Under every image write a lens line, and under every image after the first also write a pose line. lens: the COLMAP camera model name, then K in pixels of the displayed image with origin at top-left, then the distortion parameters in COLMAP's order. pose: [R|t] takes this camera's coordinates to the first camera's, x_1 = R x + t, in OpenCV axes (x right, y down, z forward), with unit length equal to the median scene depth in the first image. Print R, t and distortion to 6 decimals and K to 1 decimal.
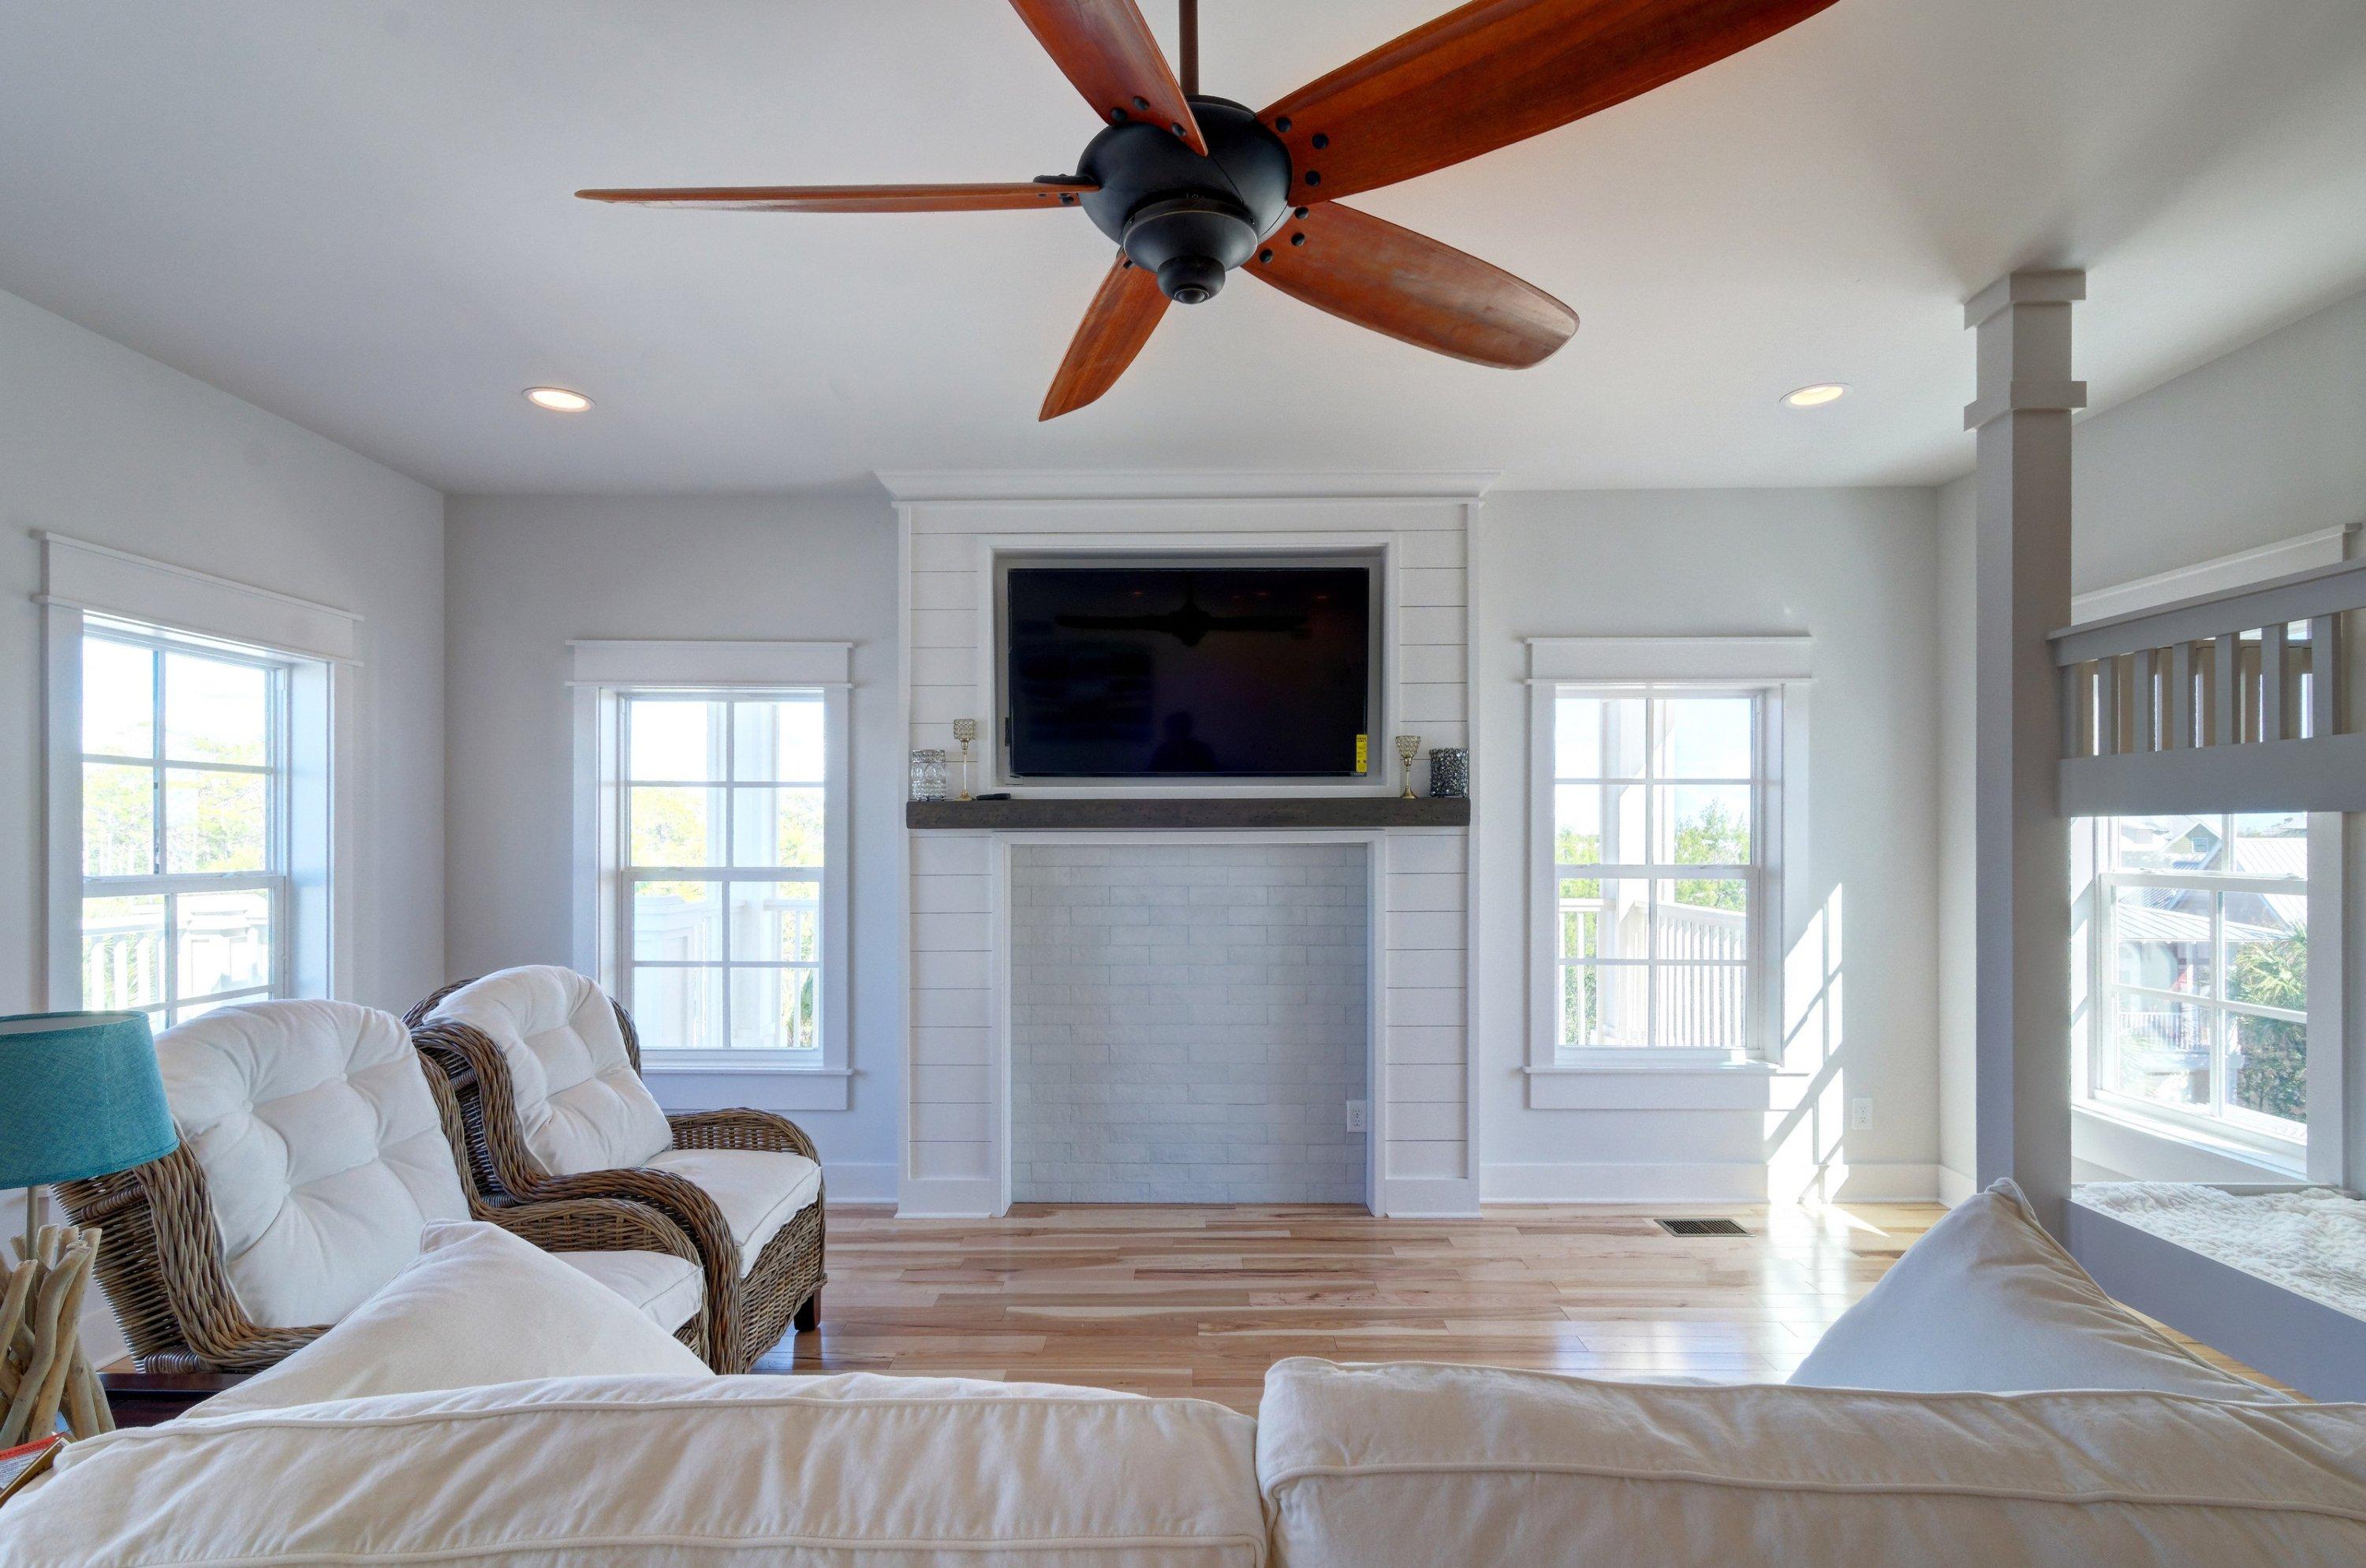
lens RADIAL K [[1153.2, 0, 1178.0], [0, 1153.2, 839.7], [0, 0, 1]] dist [0.003758, 0.000592]
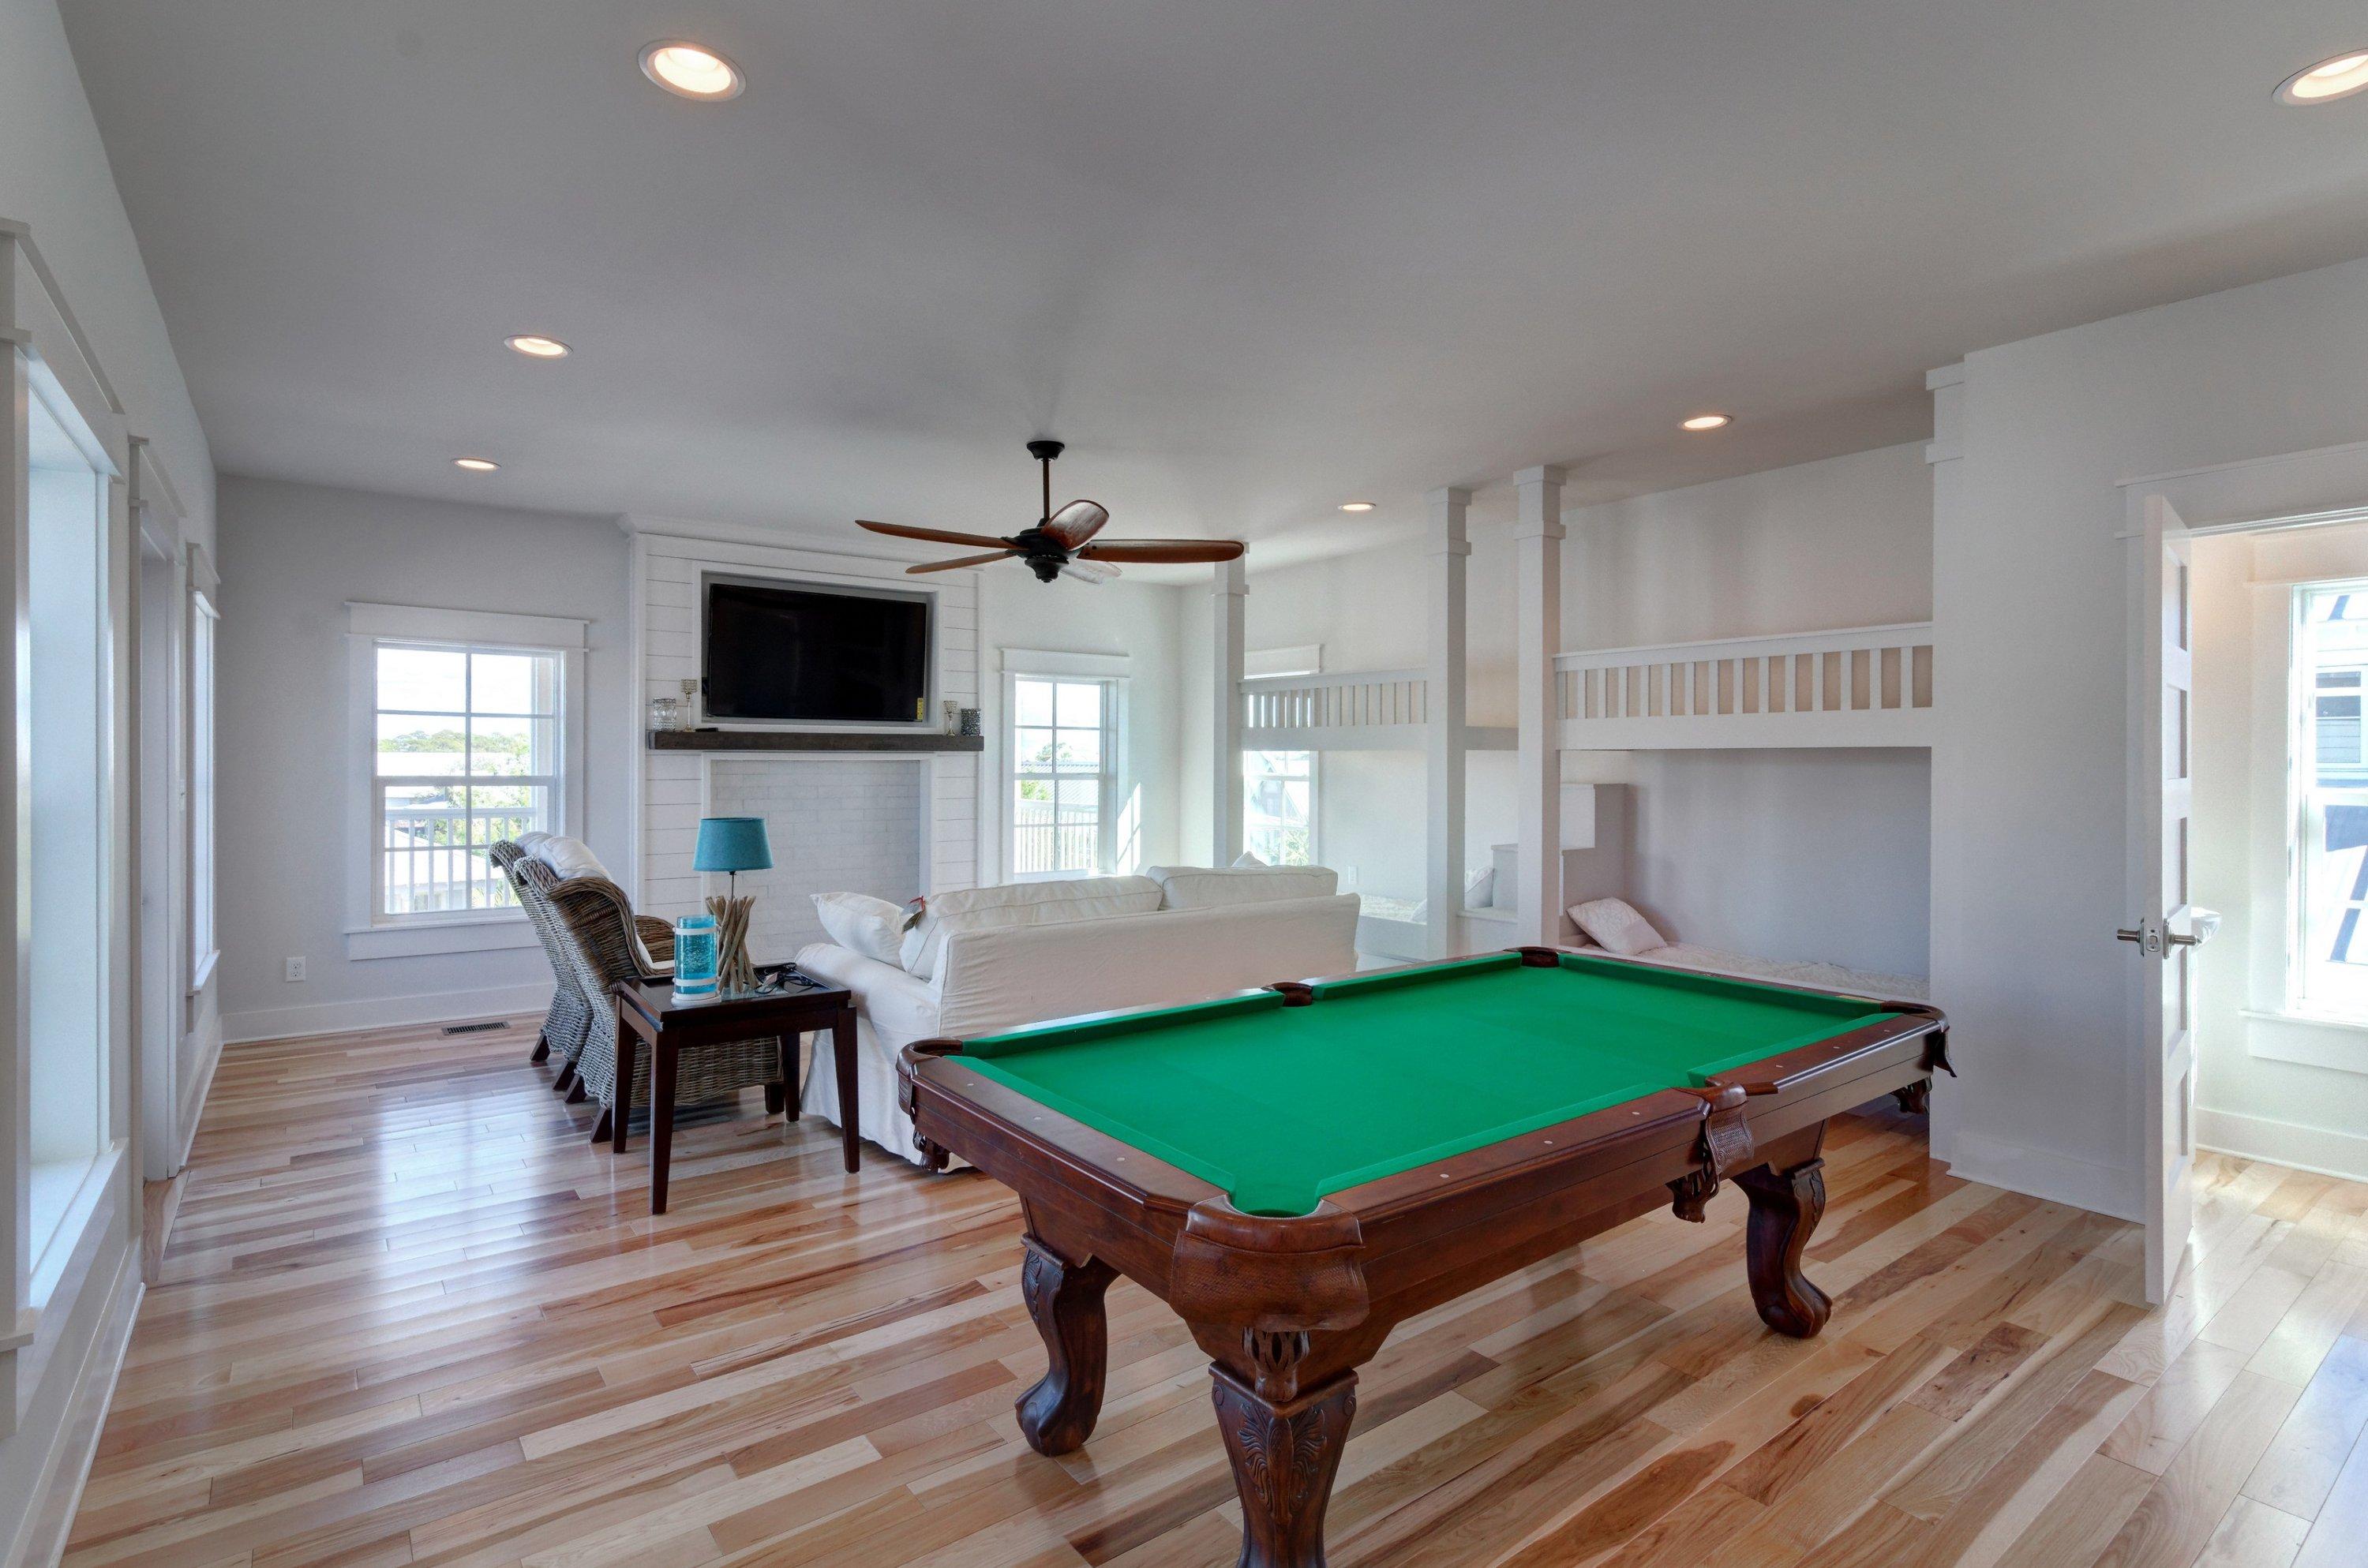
lens RADIAL K [[1125.4, 0, 1175.9], [0, 1125.4, 770.9], [0, 0, 1]] dist [0.005974, -0.000021]
pose [[0.800253, -0.000580, 0.599662, -0.560757], [-0.006695, 0.999929, 0.009901, -0.000566], [-0.599625, -0.011938, 0.800192, -0.604849]]
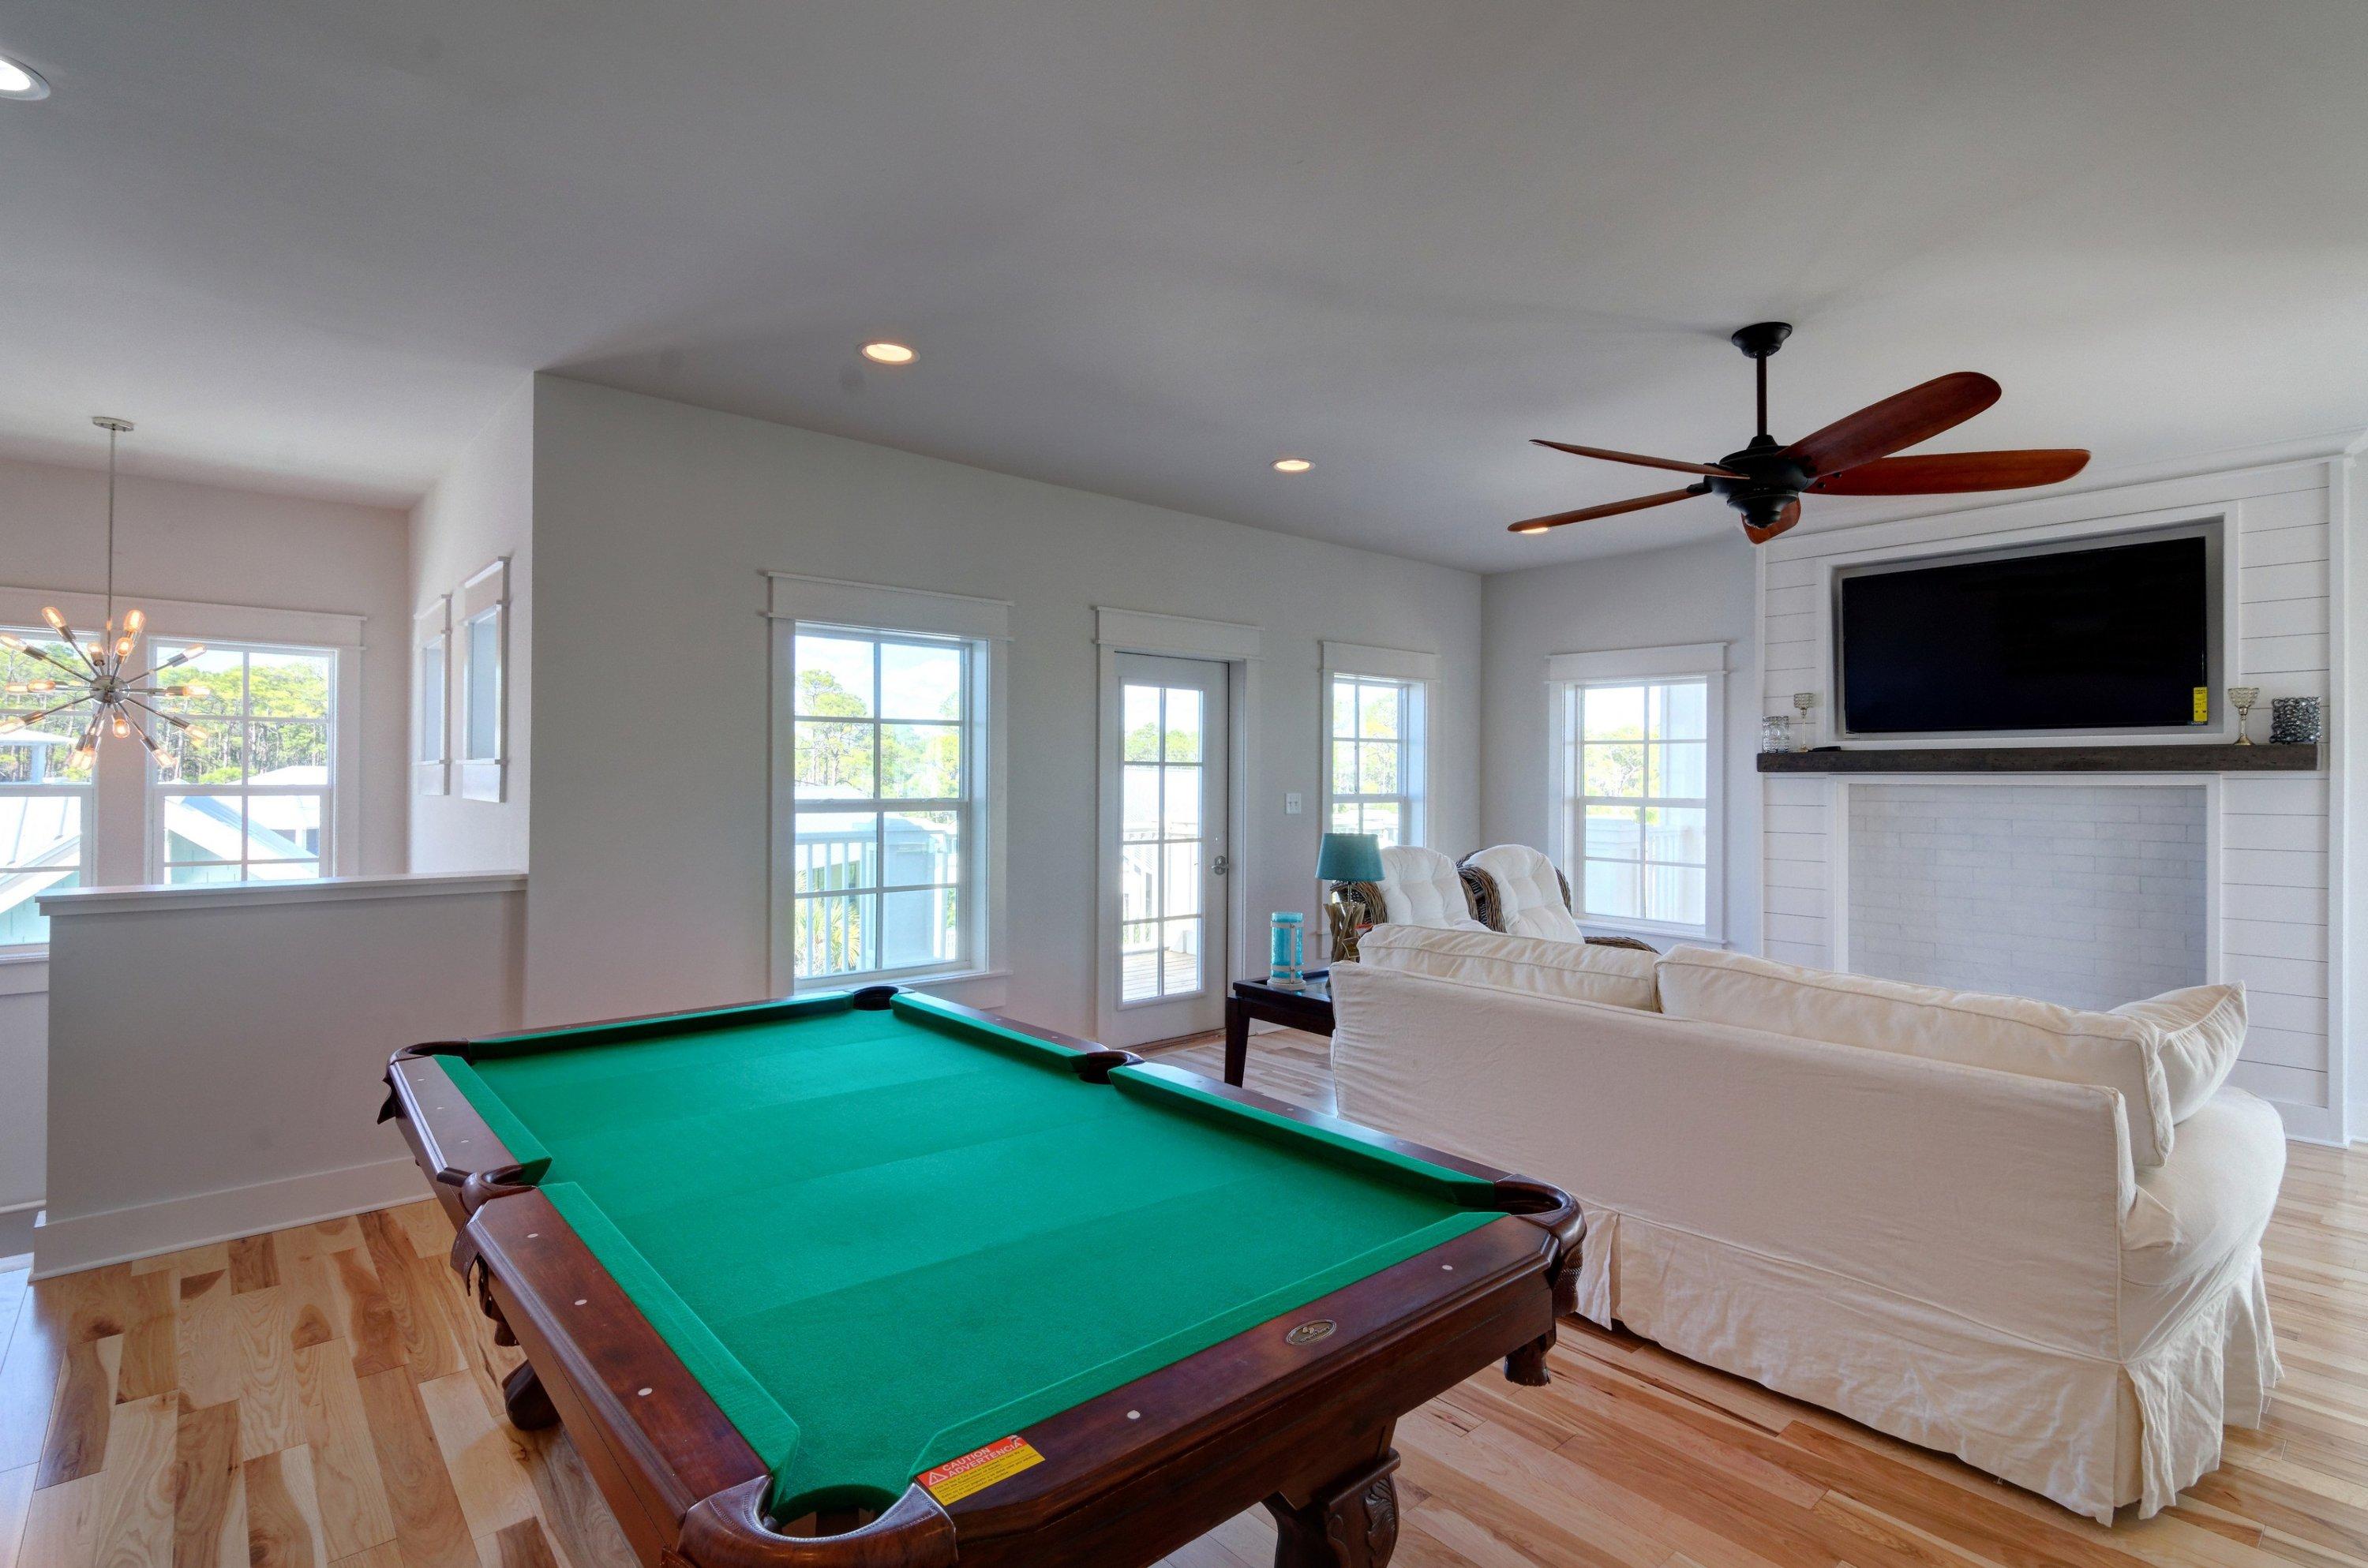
lens RADIAL K [[1125.4, 0, 1175.9], [0, 1125.4, 770.9], [0, 0, 1]] dist [0.005974, -0.000021]
pose [[0.662174, 0.001751, -0.749348, 0.326739], [-0.007110, 0.999967, -0.003947, -0.000153], [0.749317, 0.007941, 0.662164, -0.456141]]
